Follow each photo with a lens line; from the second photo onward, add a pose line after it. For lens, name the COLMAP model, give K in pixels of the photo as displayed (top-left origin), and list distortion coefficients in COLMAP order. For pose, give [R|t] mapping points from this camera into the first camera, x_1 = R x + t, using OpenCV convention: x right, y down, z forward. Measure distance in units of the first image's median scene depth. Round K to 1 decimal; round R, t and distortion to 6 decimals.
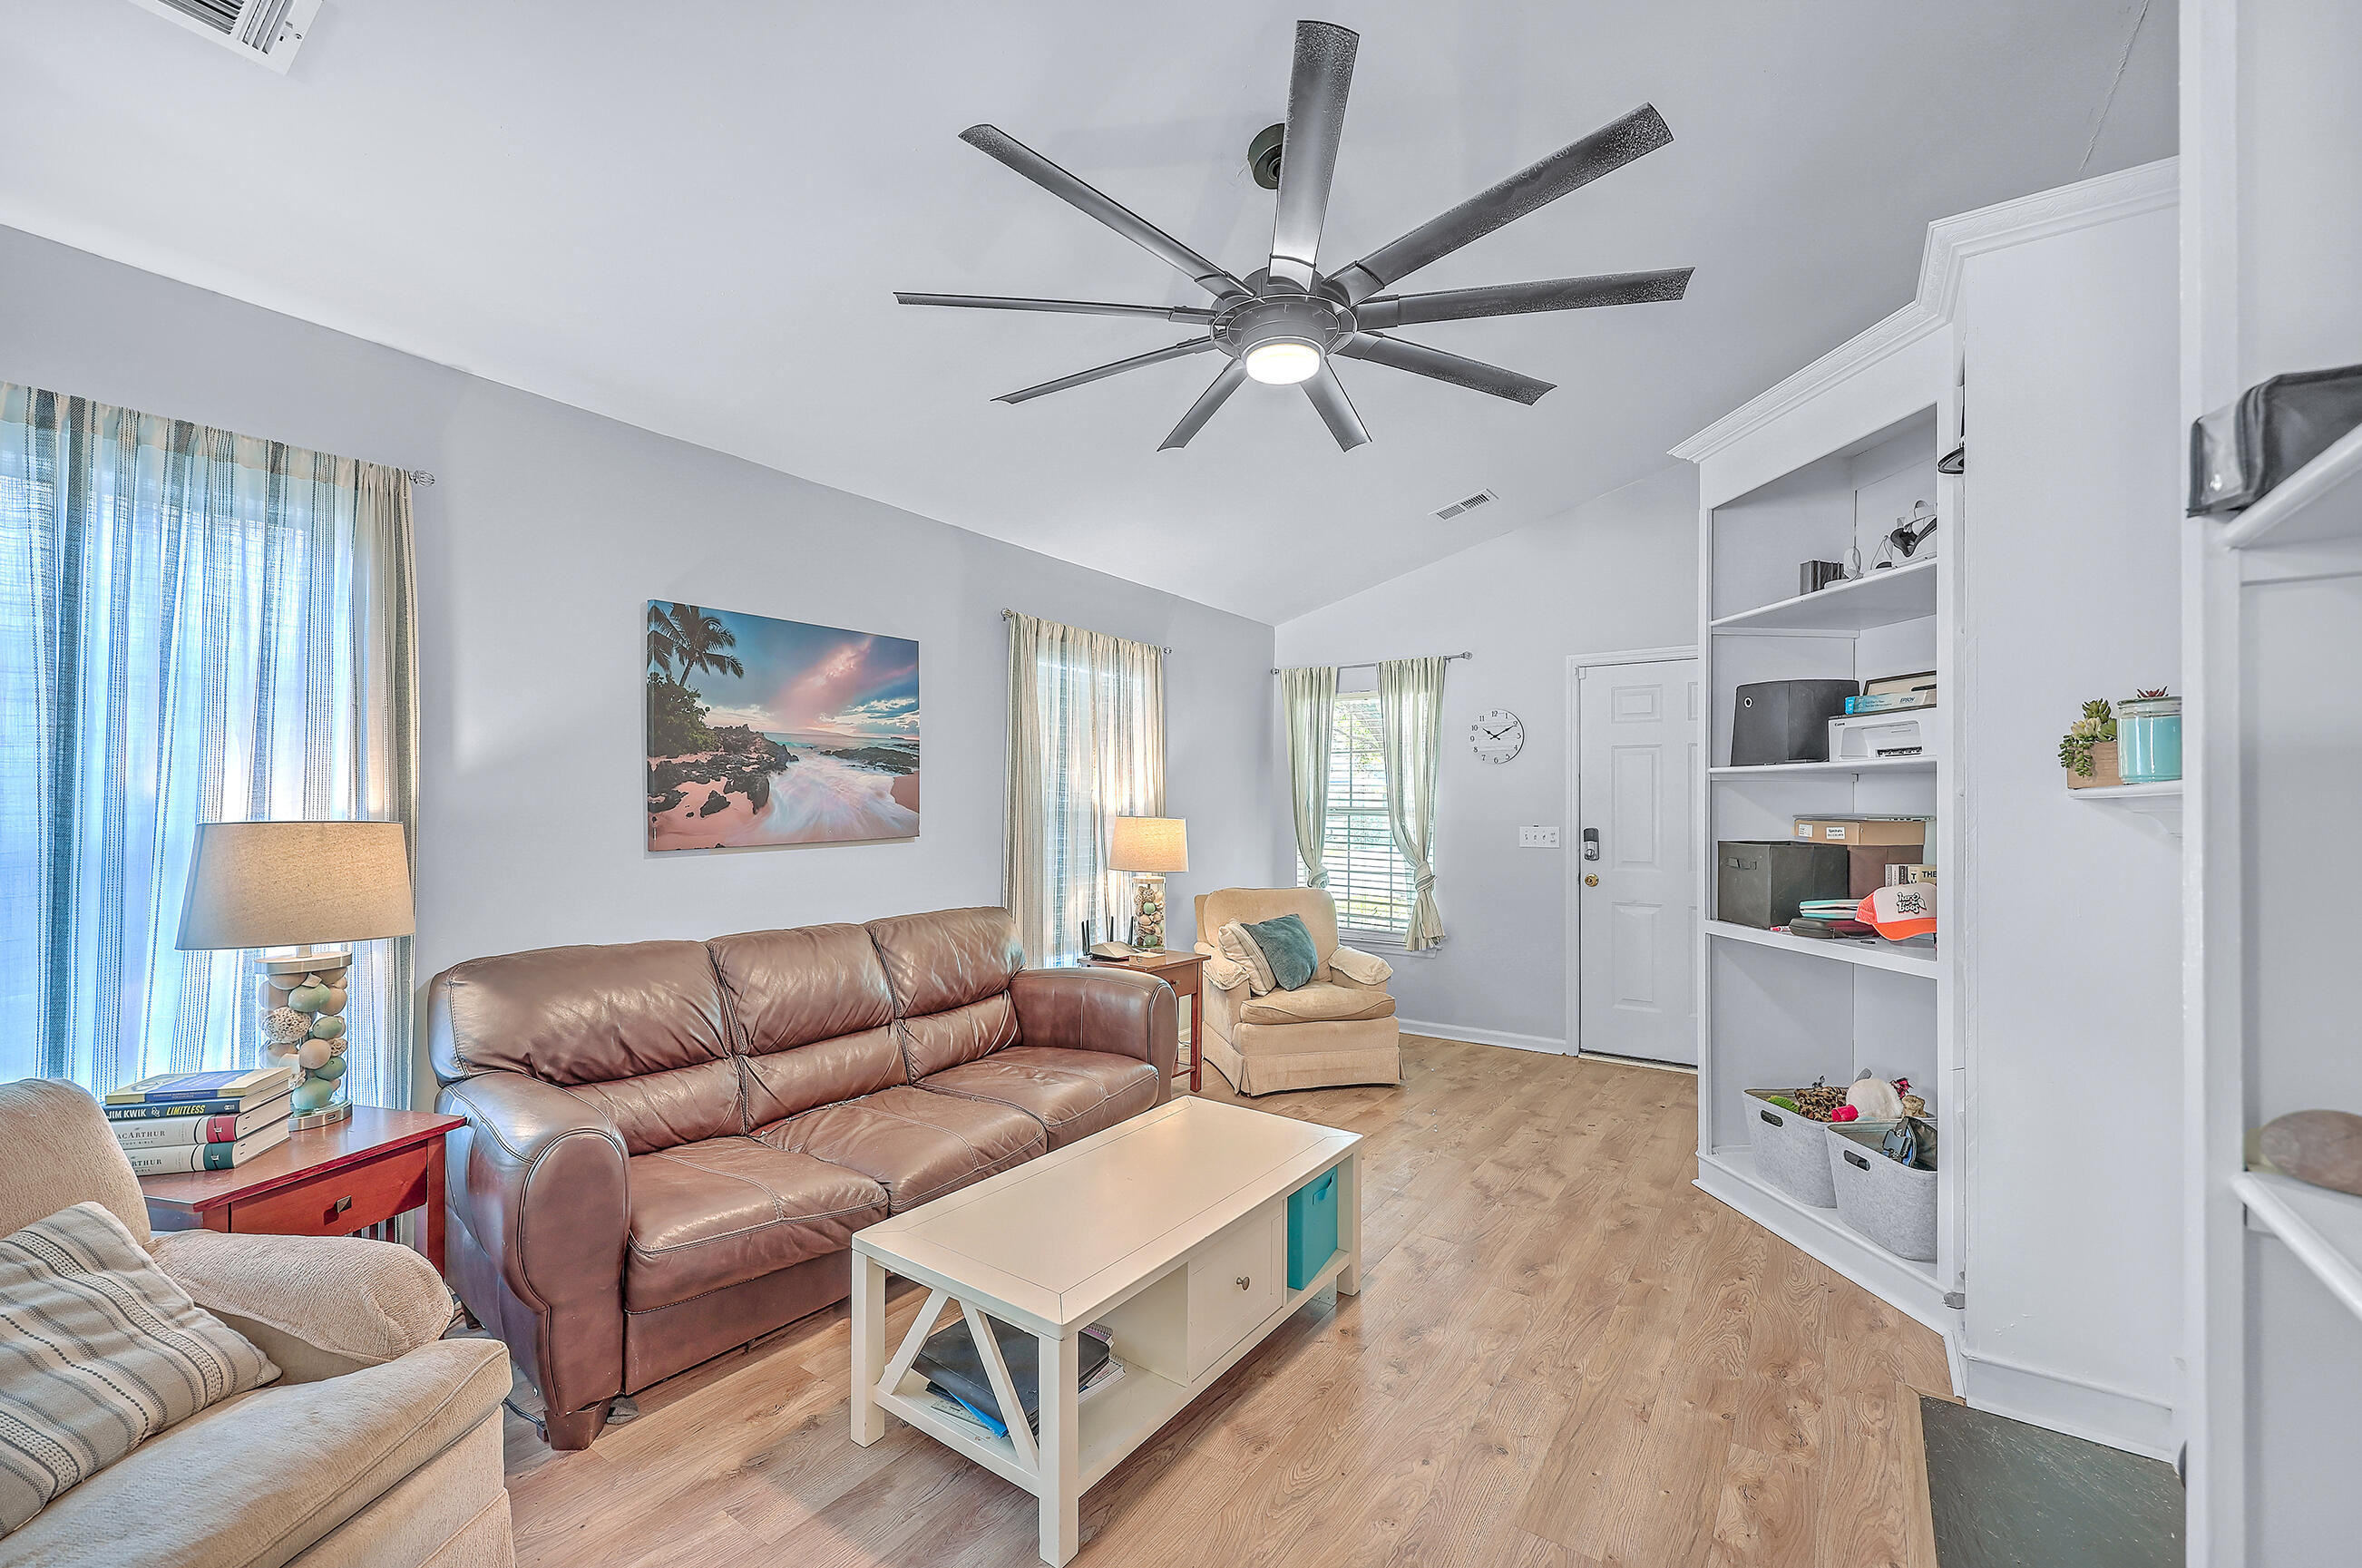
lens RADIAL K [[969.7, 0, 1187.9], [0, 969.7, 804.0], [0, 0, 1]] dist [0.000187, 0.000007]
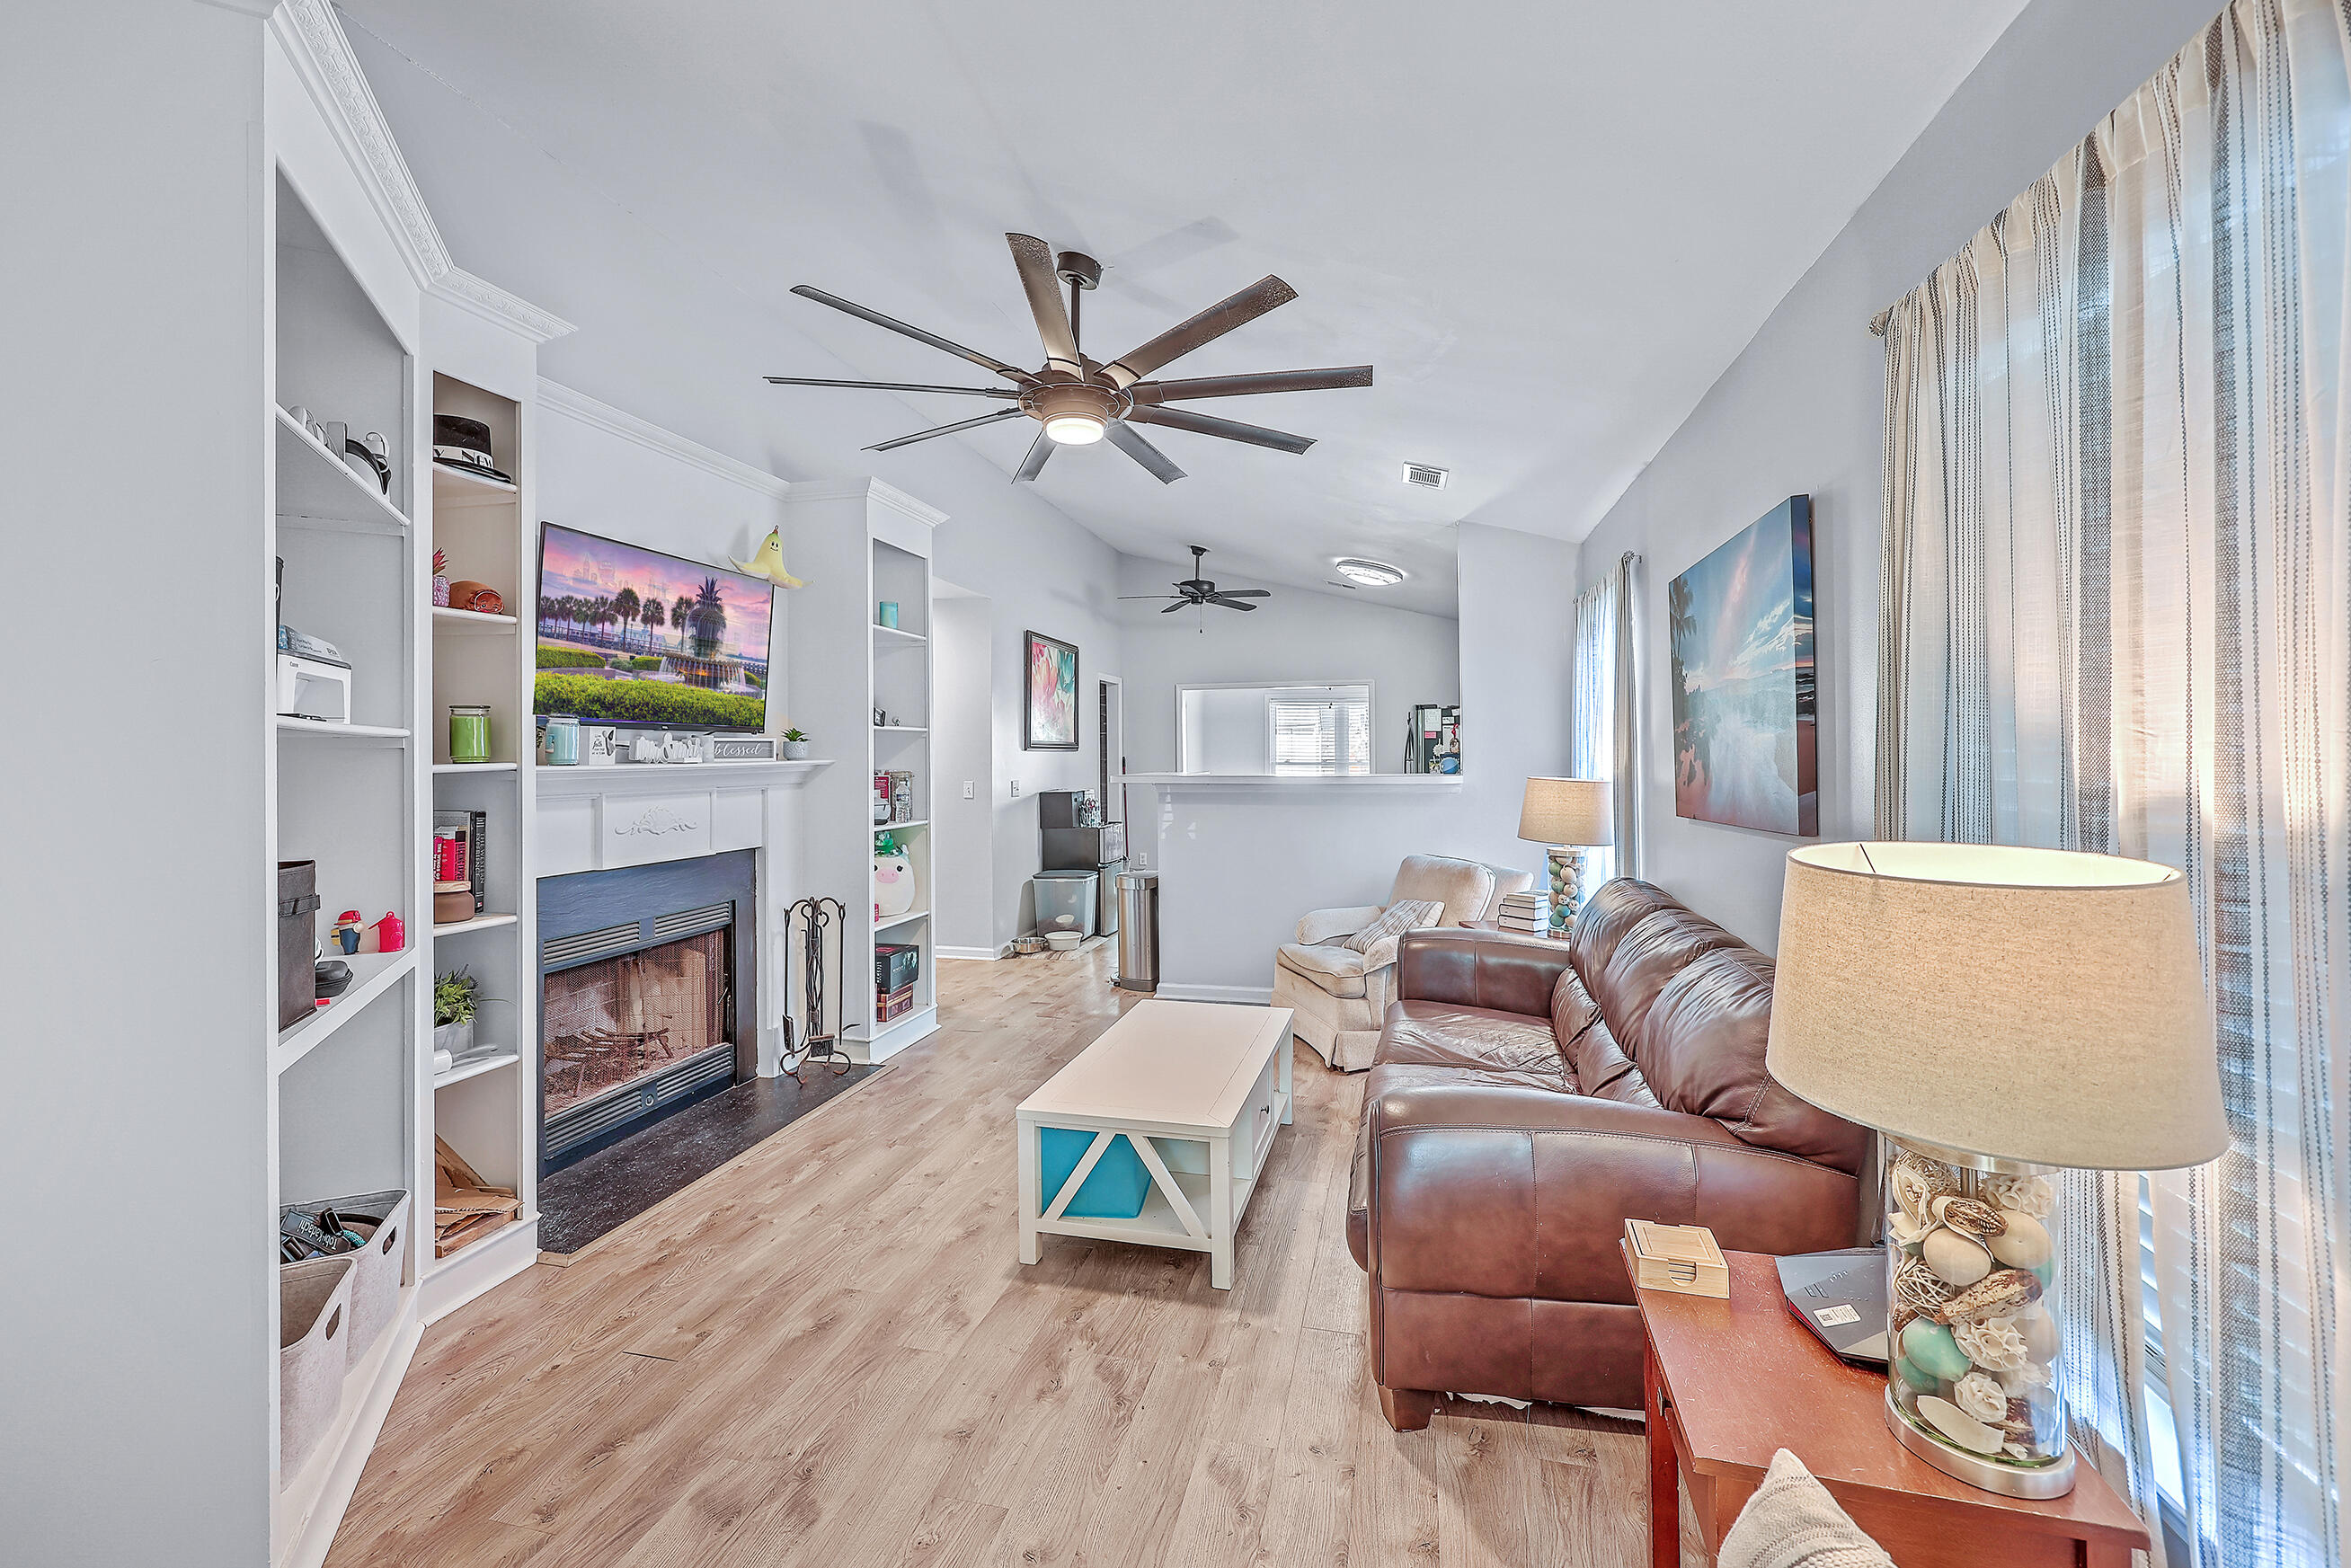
lens RADIAL K [[959.1, 0, 1173.9], [0, 959.1, 739.3], [0, 0, 1]] dist [0.000314, -0.000102]
pose [[-0.936688, -0.002700, -0.350155, 0.304777], [0.004015, 0.999822, -0.018448, -0.016579], [0.350142, -0.018685, -0.936510, 1.611985]]
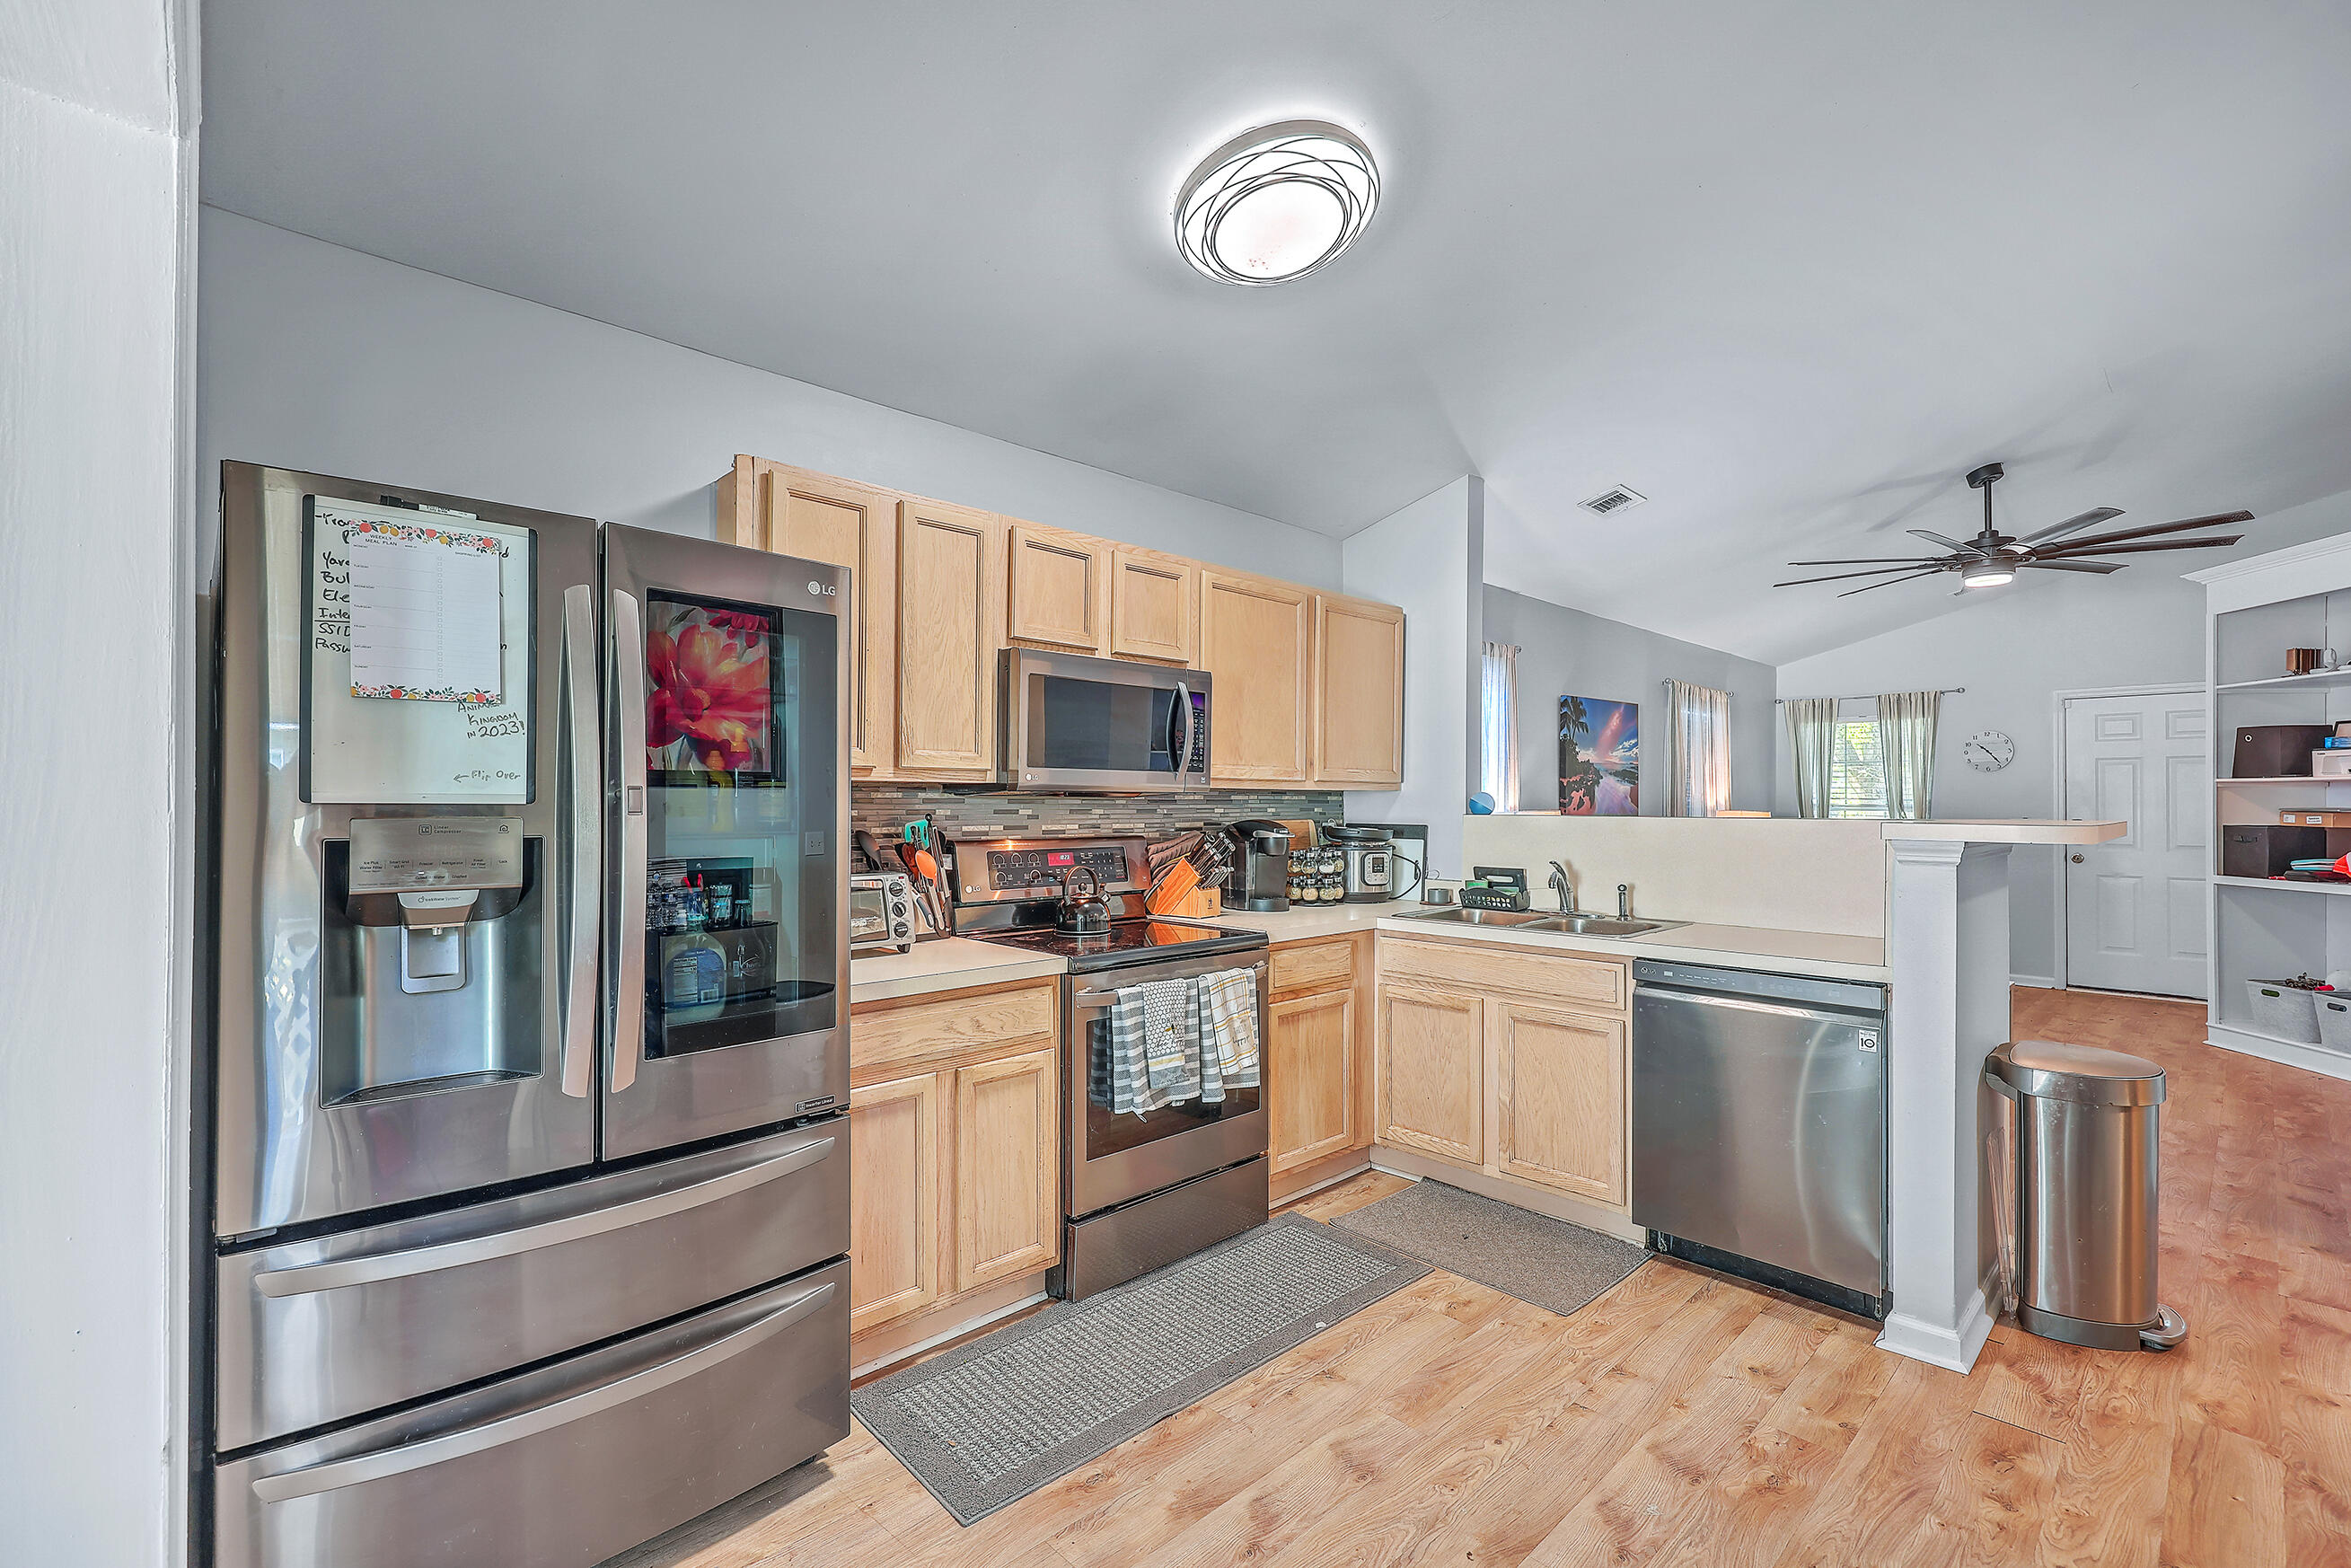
lens RADIAL K [[1021.3, 0, 1176.3], [0, 1021.3, 799.1], [0, 0, 1]] dist [-0.001932, -0.000203]
pose [[0.977034, -0.002577, -0.213068, -0.778825], [0.002238, 0.999996, -0.001830, -0.005248], [0.213072, 0.001311, 0.977036, -1.001886]]
